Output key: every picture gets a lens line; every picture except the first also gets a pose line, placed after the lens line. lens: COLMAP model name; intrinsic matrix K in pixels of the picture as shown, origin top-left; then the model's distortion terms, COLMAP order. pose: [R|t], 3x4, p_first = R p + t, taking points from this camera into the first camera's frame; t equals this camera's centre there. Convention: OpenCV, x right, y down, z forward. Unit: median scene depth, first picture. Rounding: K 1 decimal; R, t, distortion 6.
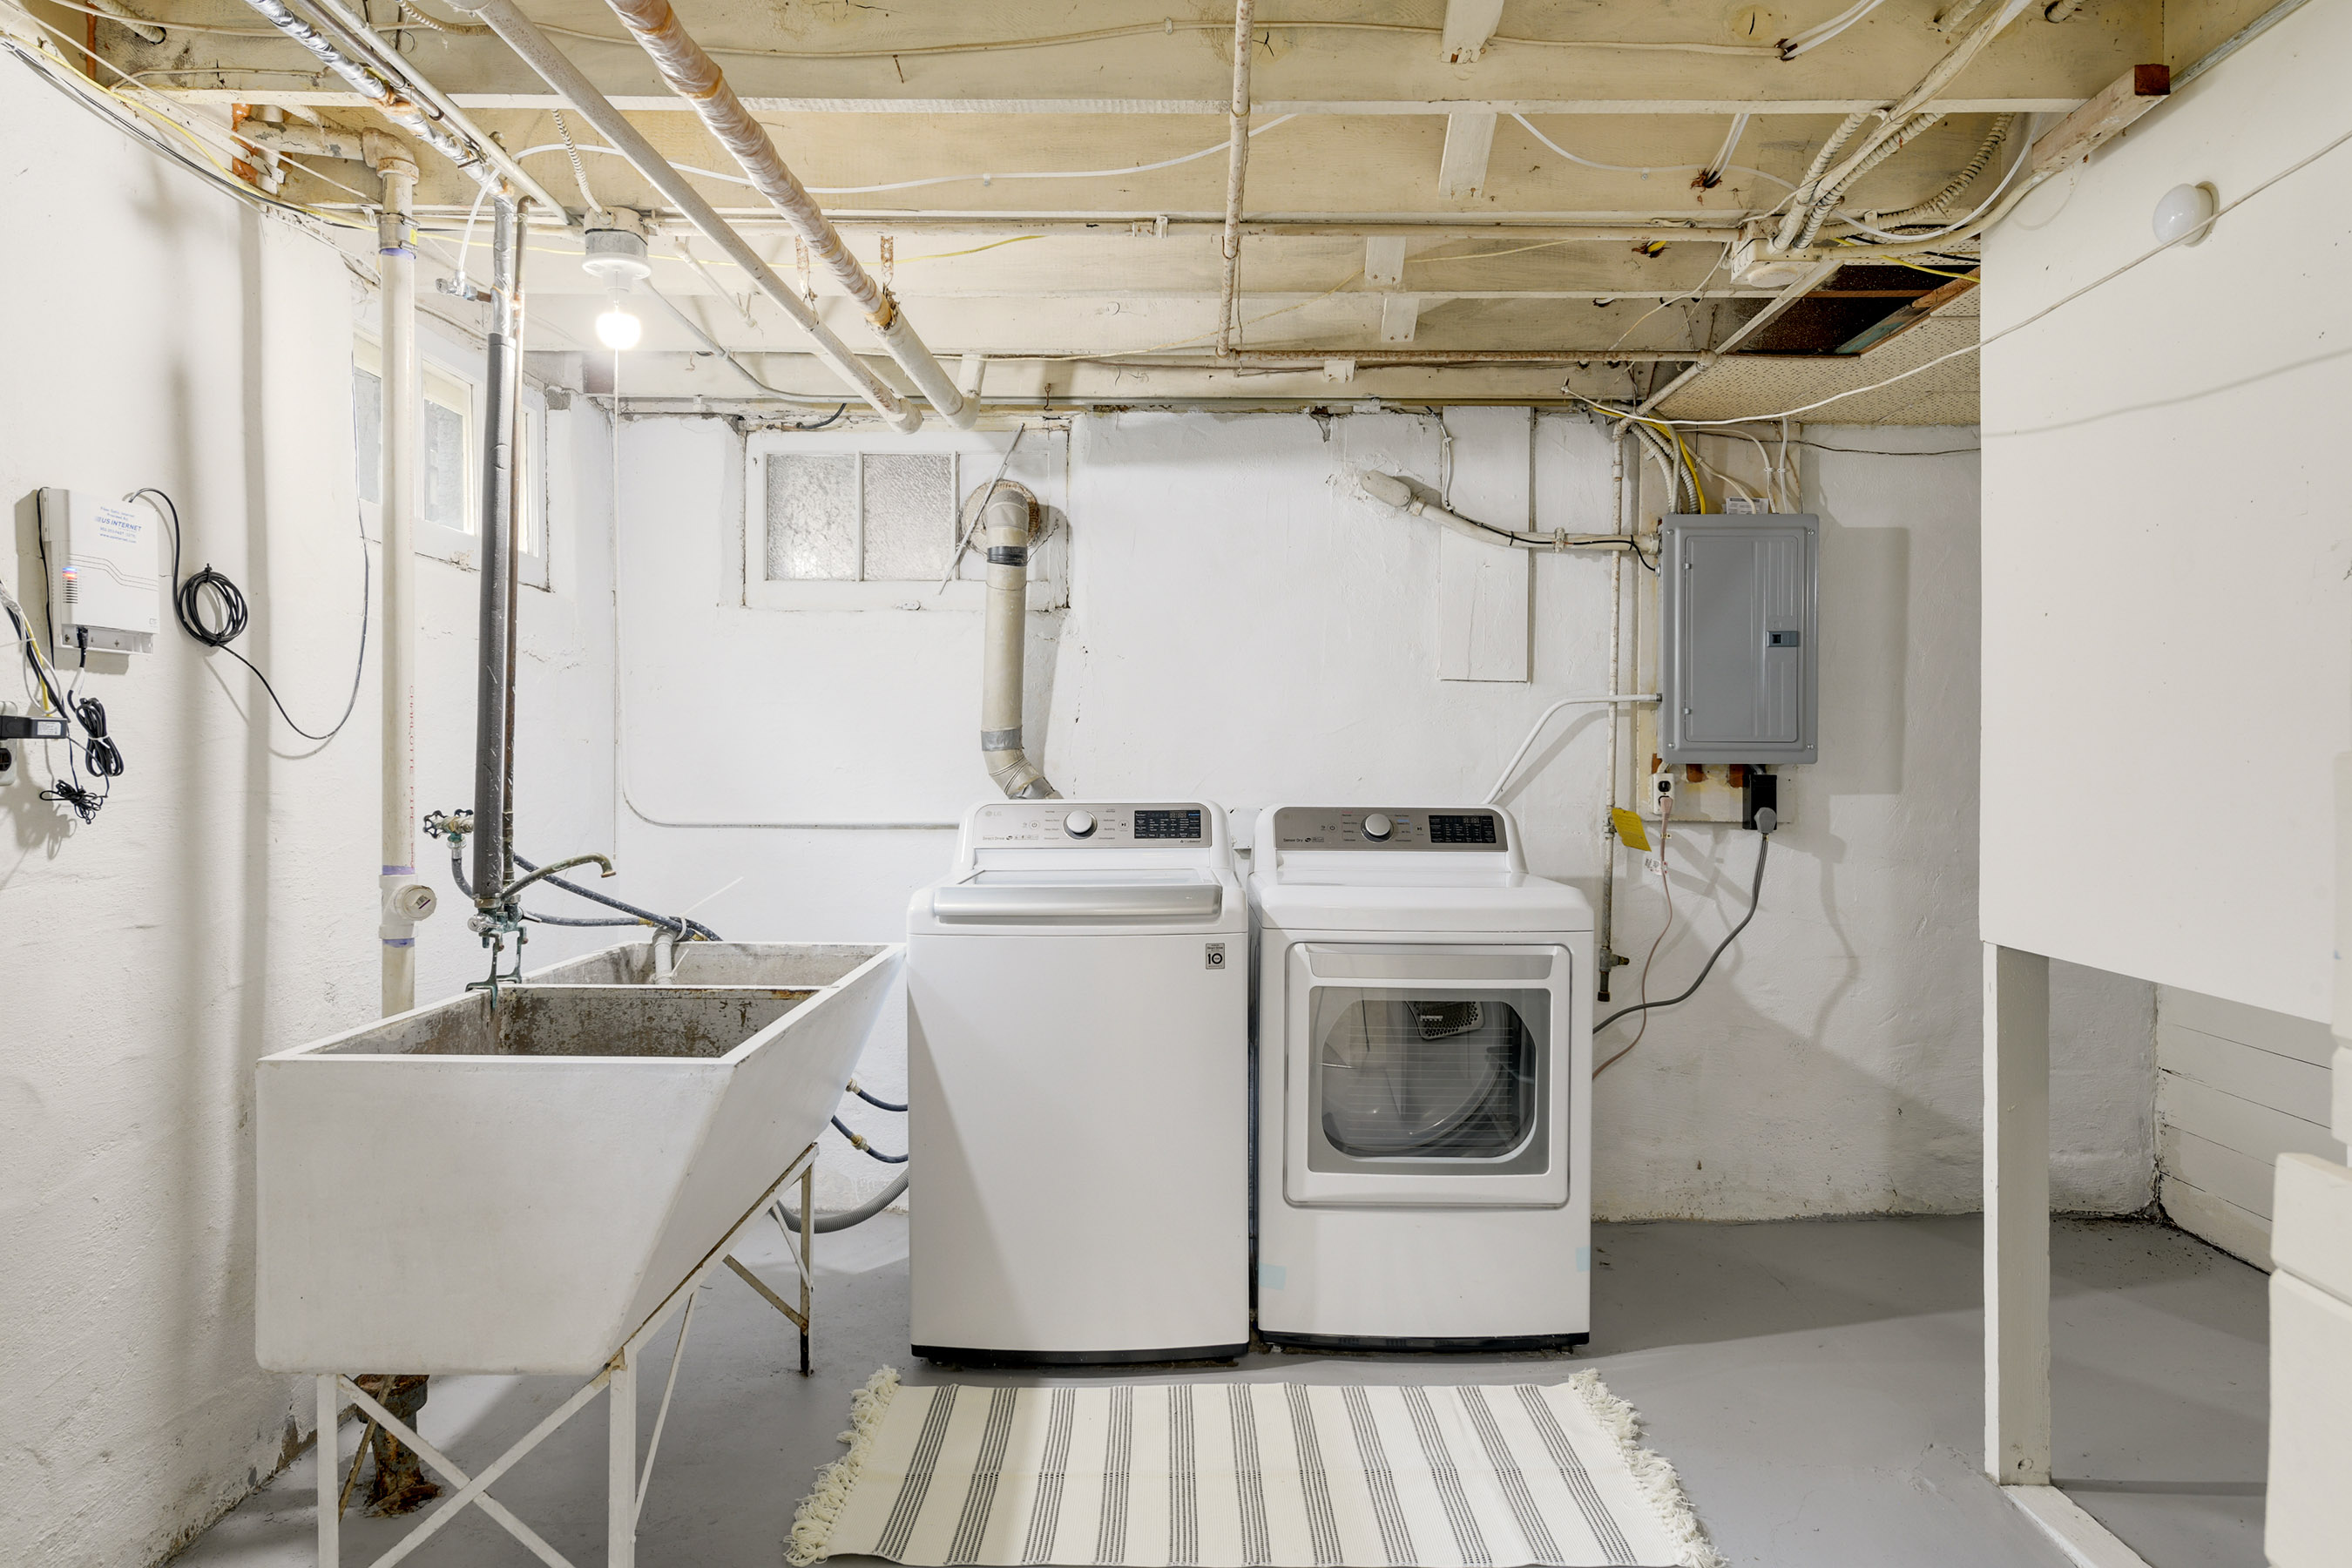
lens RADIAL K [[1384.6, 0, 1185.3], [0, 1384.6, 787.4], [0, 0, 1]] dist [-0.001888, 0.000058]
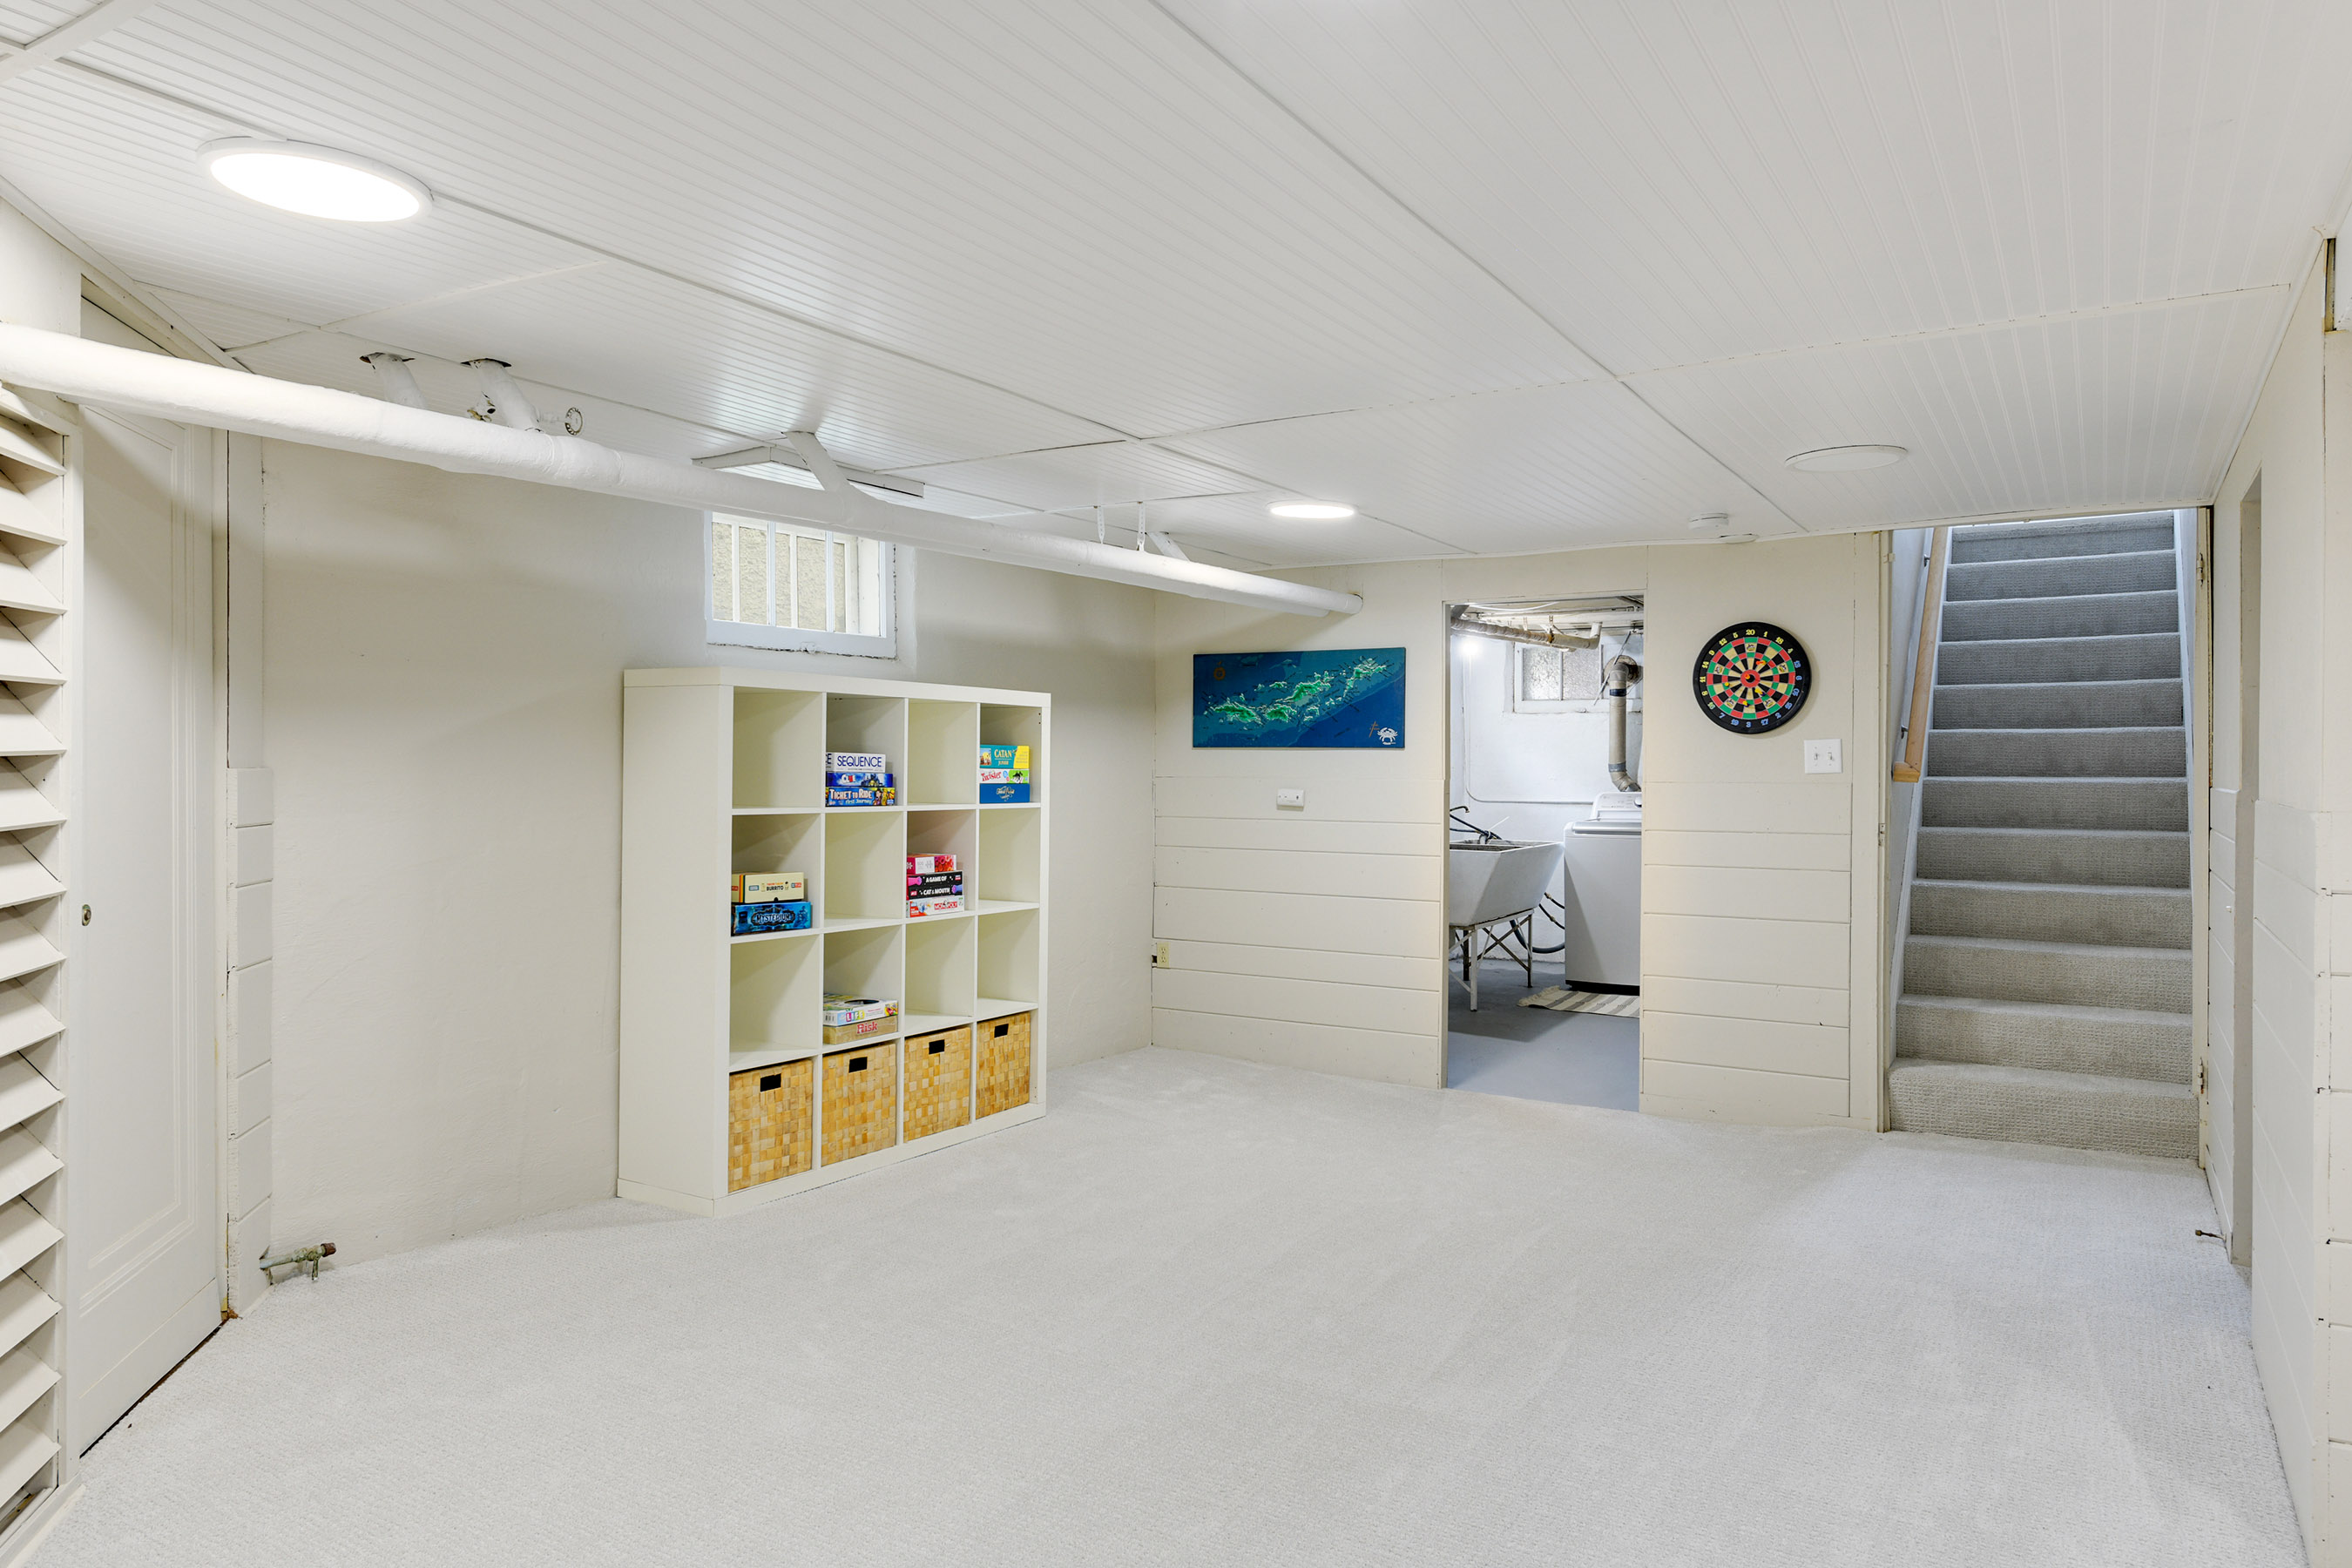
lens RADIAL K [[1574.2, 0, 1179.8], [0, 1574.2, 786.5], [0, 0, 1]] dist [-0.011817, -0.000618]
pose [[0.858146, 0.004146, -0.513389, 0.617123], [-0.008819, 0.999939, -0.006665, 0.023701], [0.513330, 0.010247, 0.858130, -1.725314]]
